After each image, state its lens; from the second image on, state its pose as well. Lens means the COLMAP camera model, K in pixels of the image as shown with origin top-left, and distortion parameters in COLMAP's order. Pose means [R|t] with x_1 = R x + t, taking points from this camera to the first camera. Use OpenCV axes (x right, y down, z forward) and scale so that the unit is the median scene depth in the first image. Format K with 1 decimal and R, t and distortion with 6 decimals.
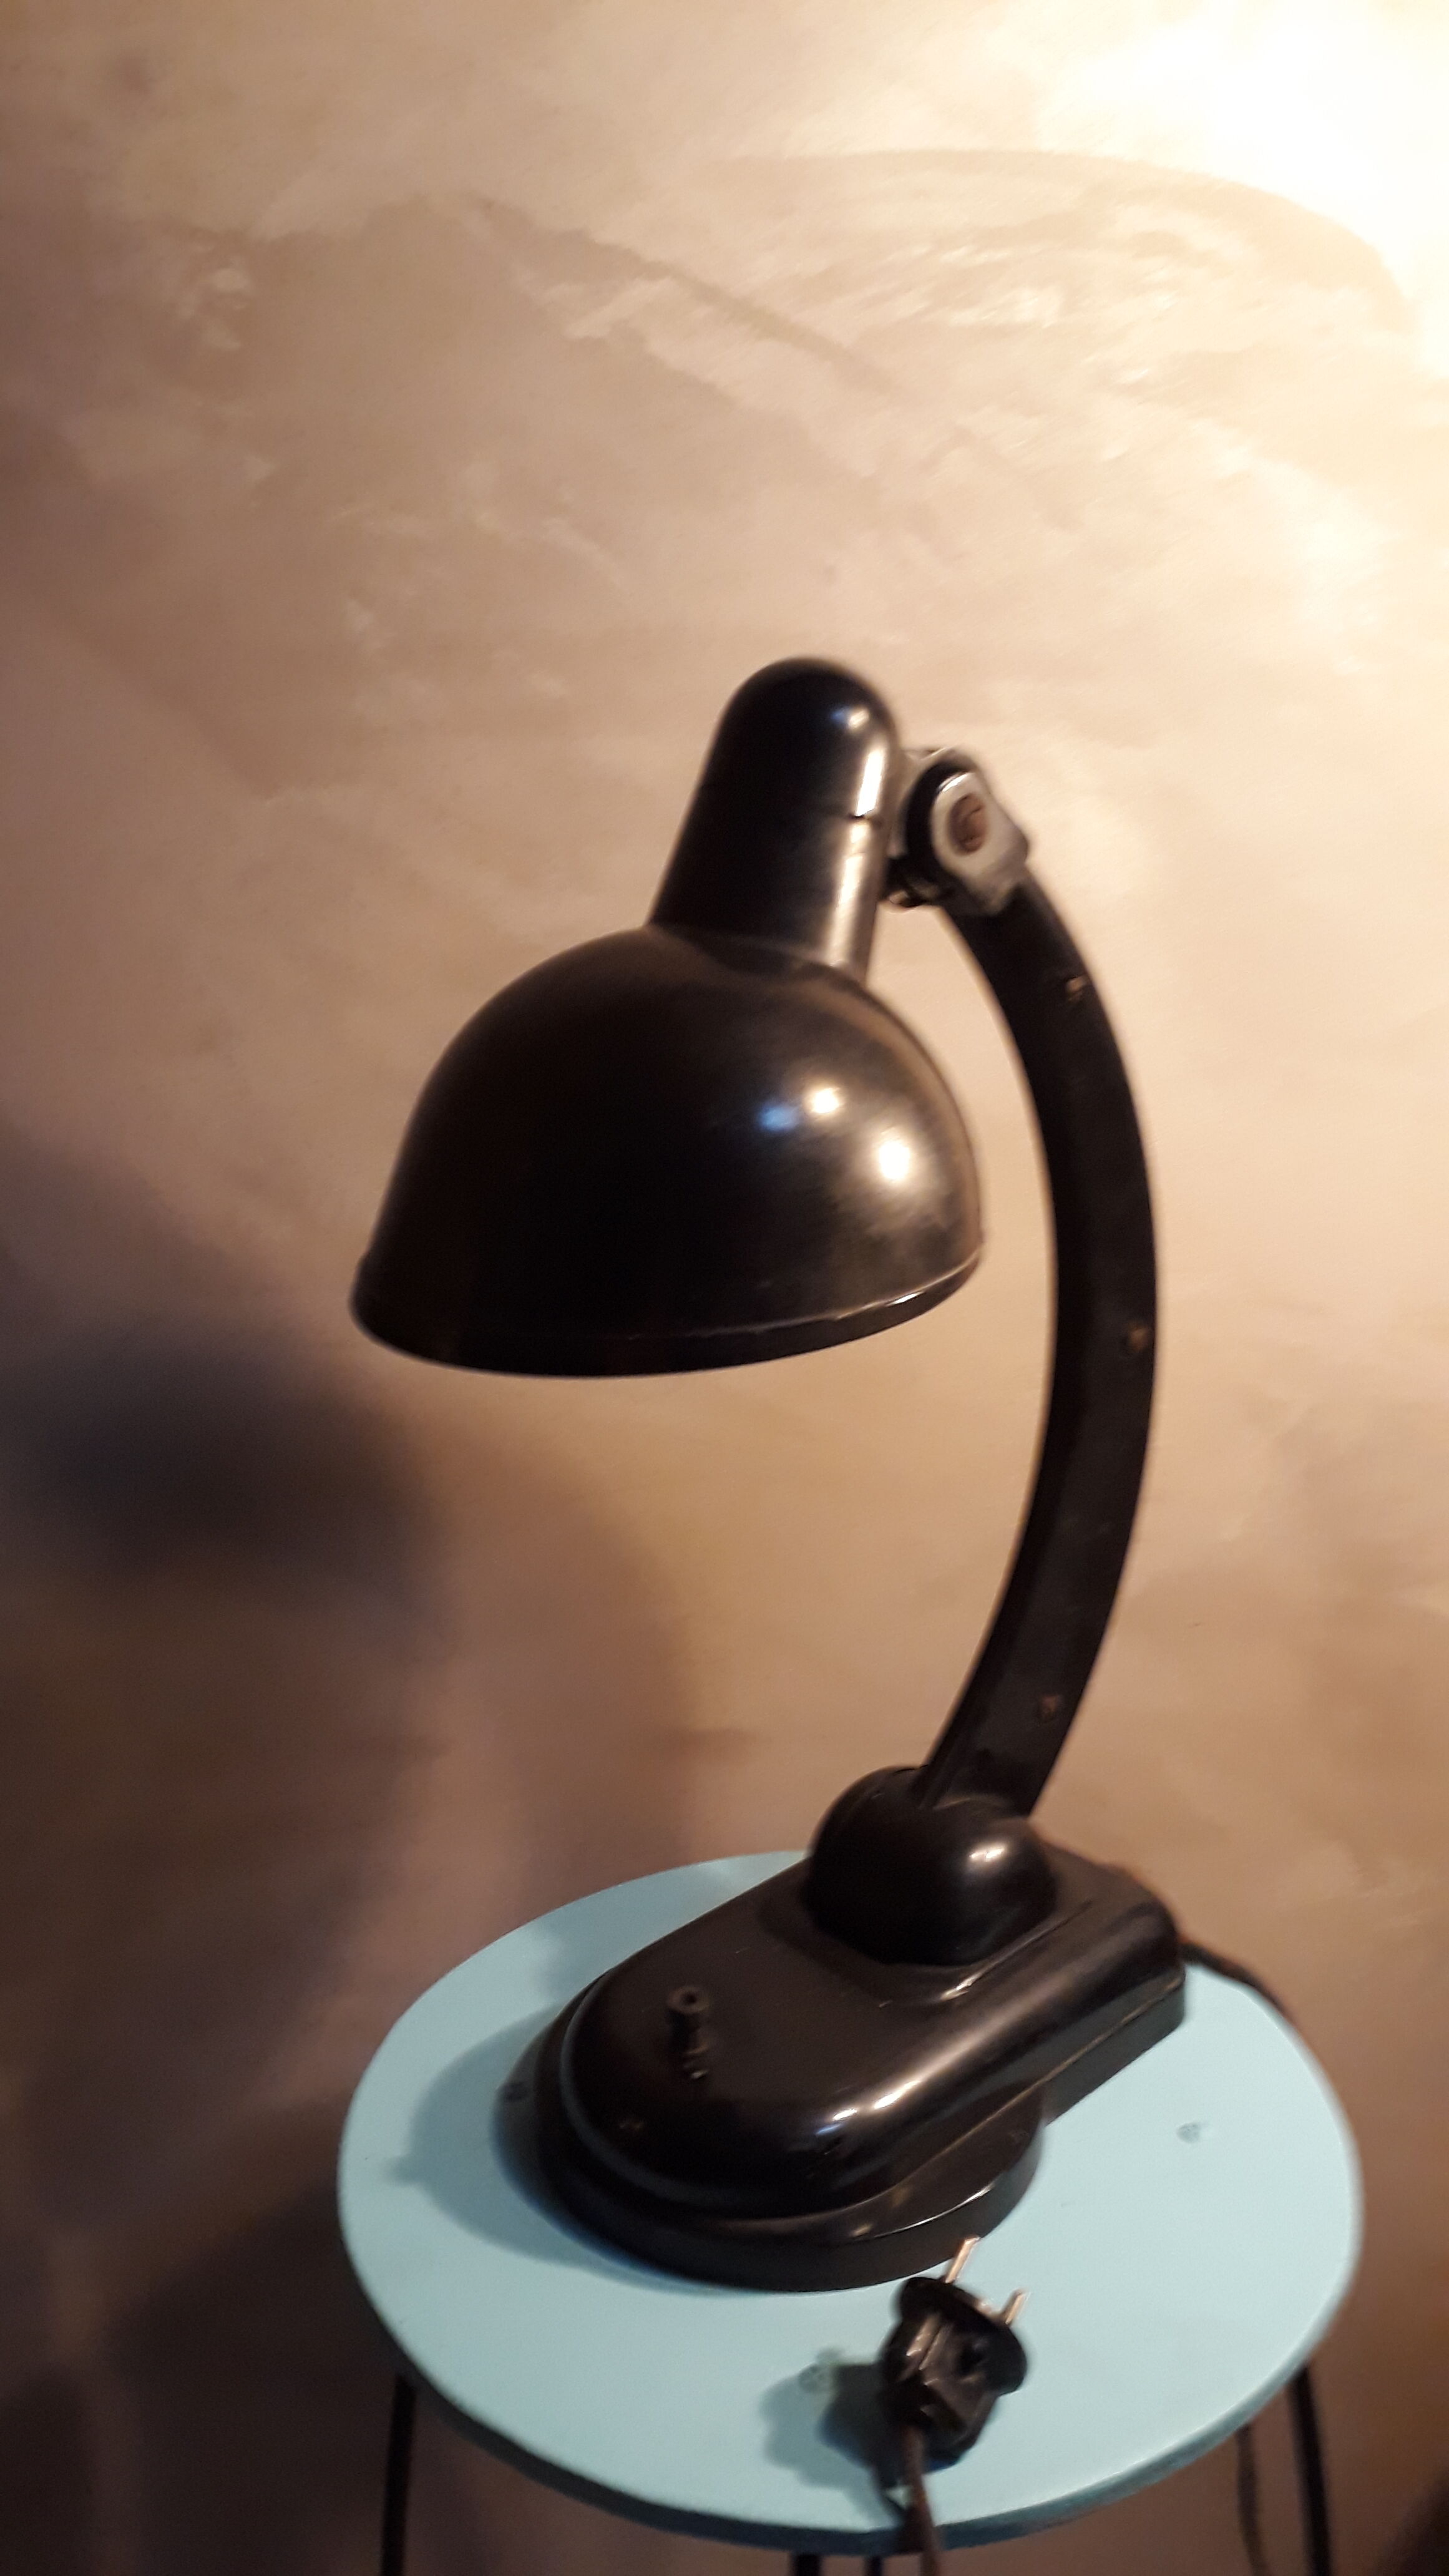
lens RADIAL K [[2065.4, 0, 722.9], [0, 2065.4, 1265.6], [0, 0, 1]] dist [-0.007904, 0.006581]
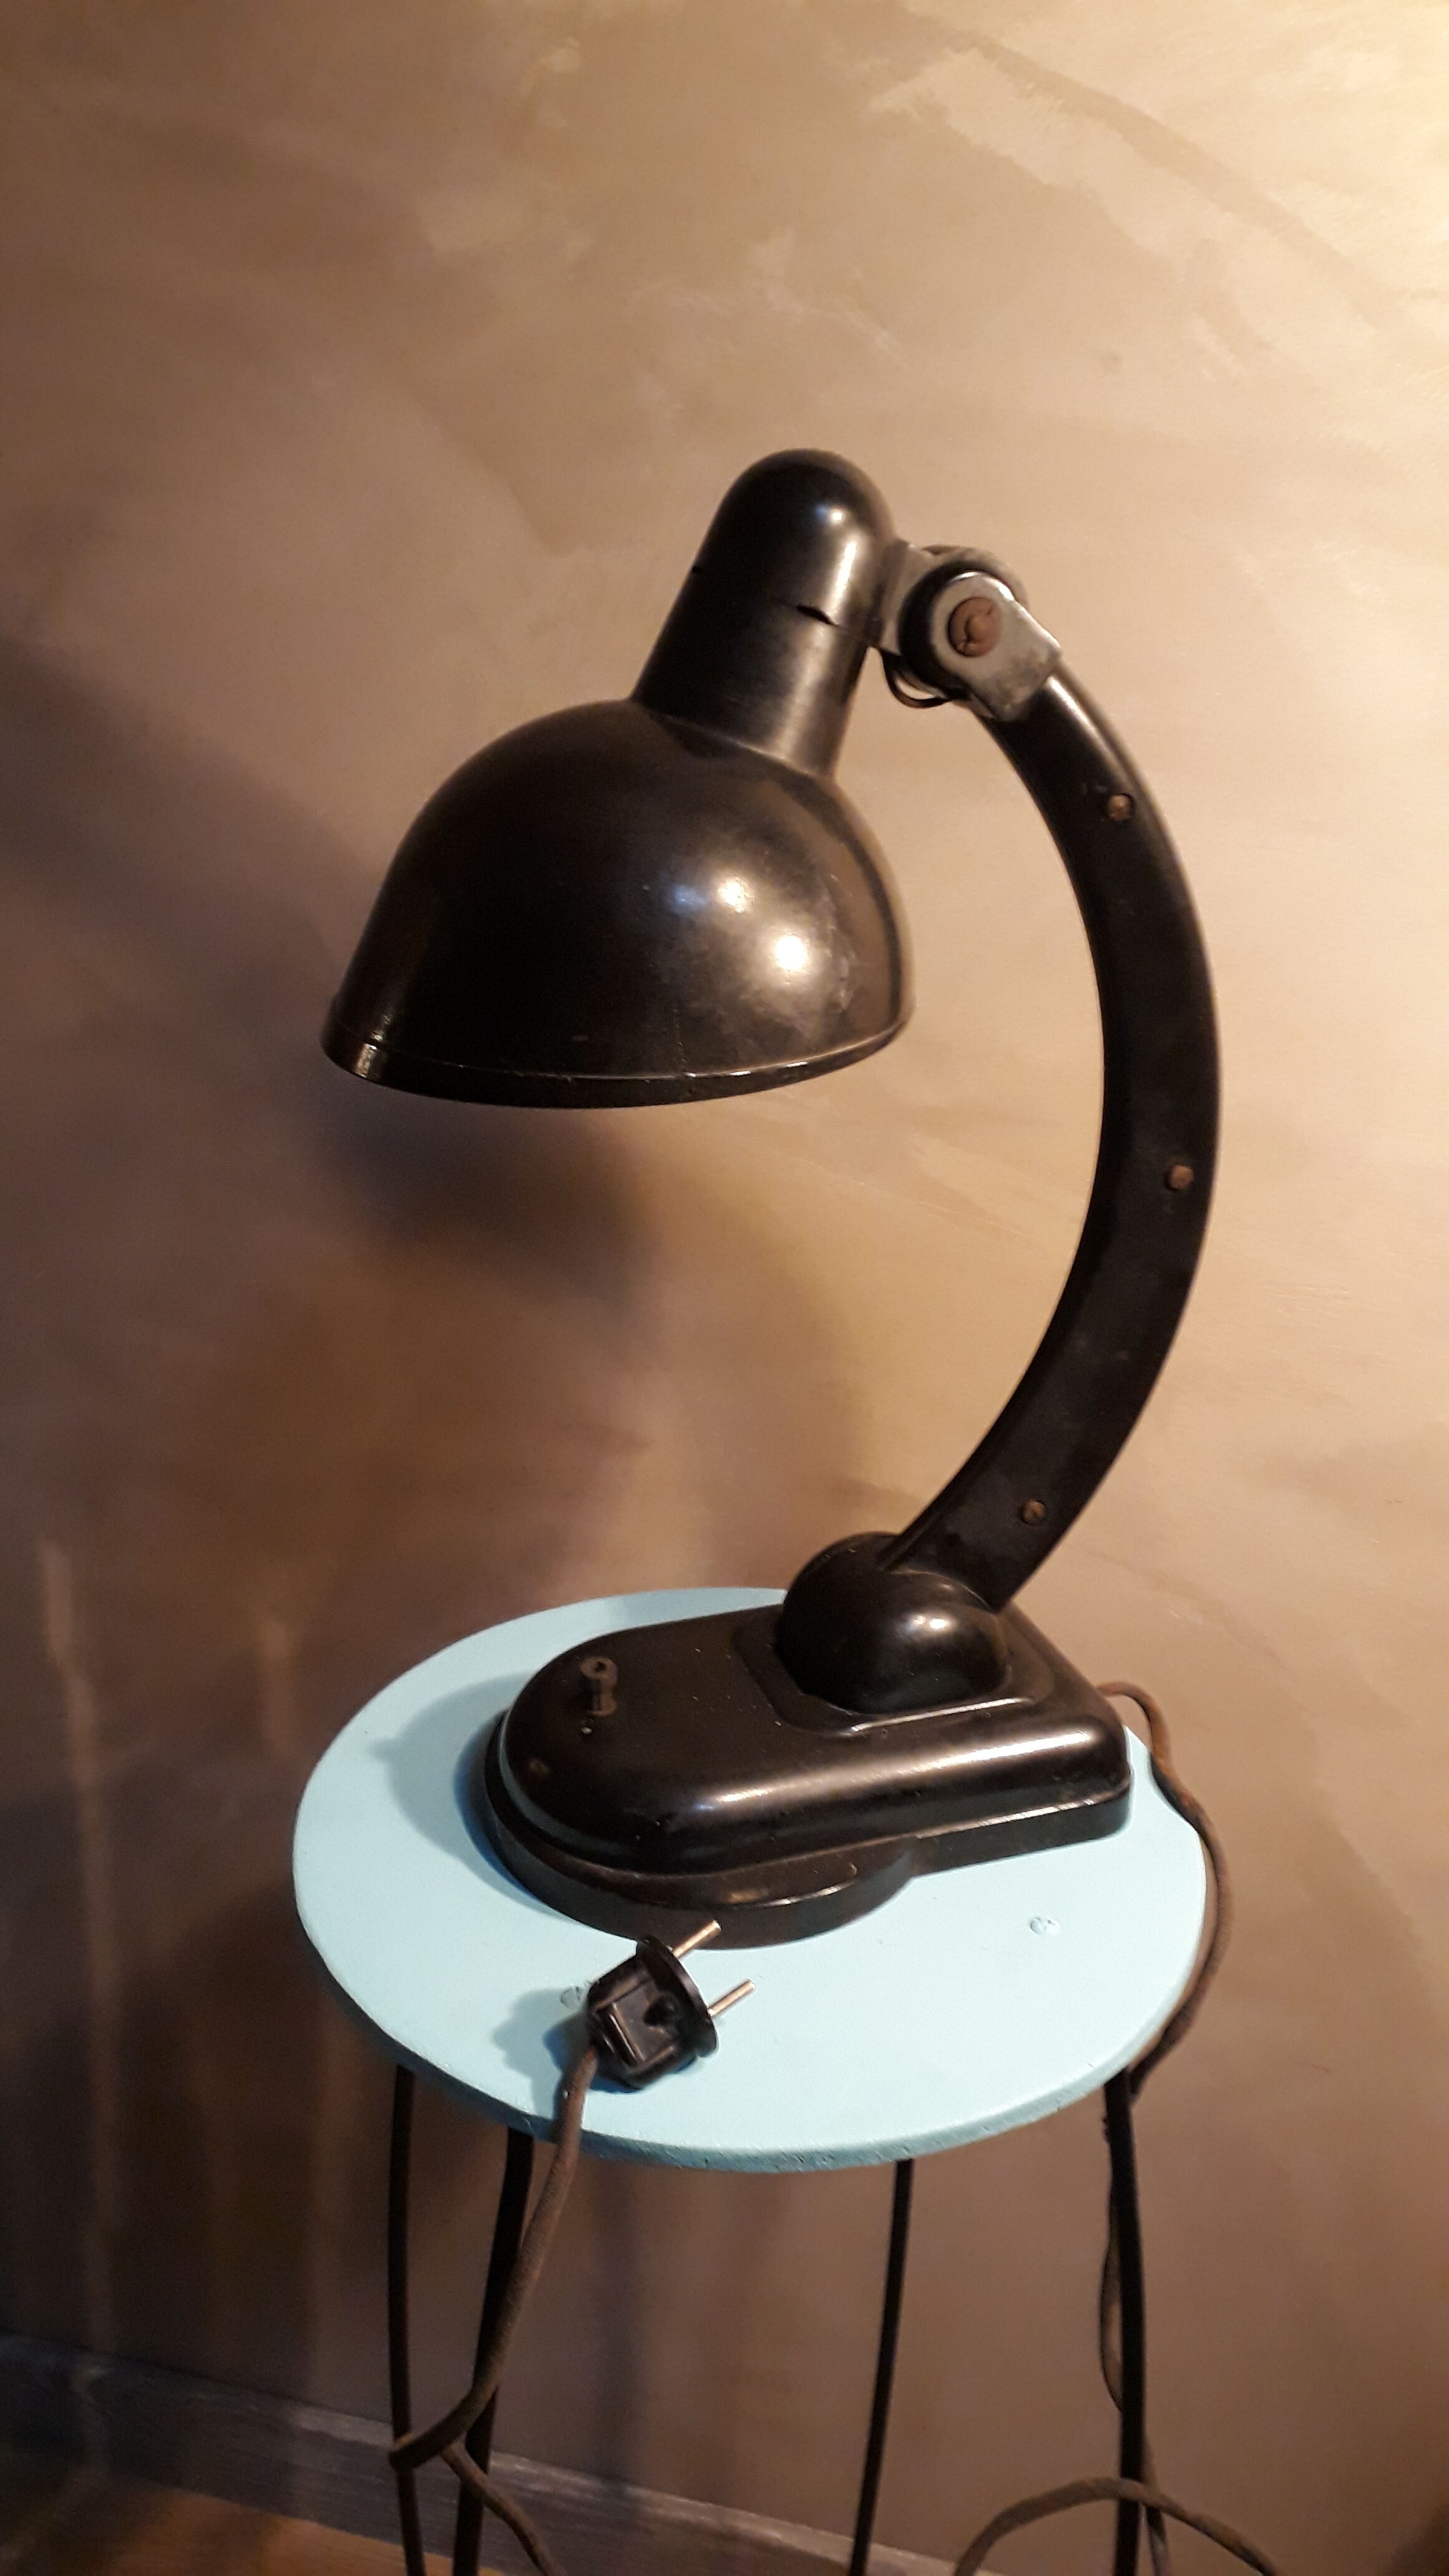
lens RADIAL K [[1971.6, 0, 733.0], [0, 1971.6, 1290.9], [0, 0, 1]] dist [-0.001453, -0.046768]
pose [[0.933103, 0.178579, -0.312134, 0.270820], [-0.137910, 0.979322, 0.148019, -0.016310], [0.332113, -0.095071, 0.938436, 0.020344]]
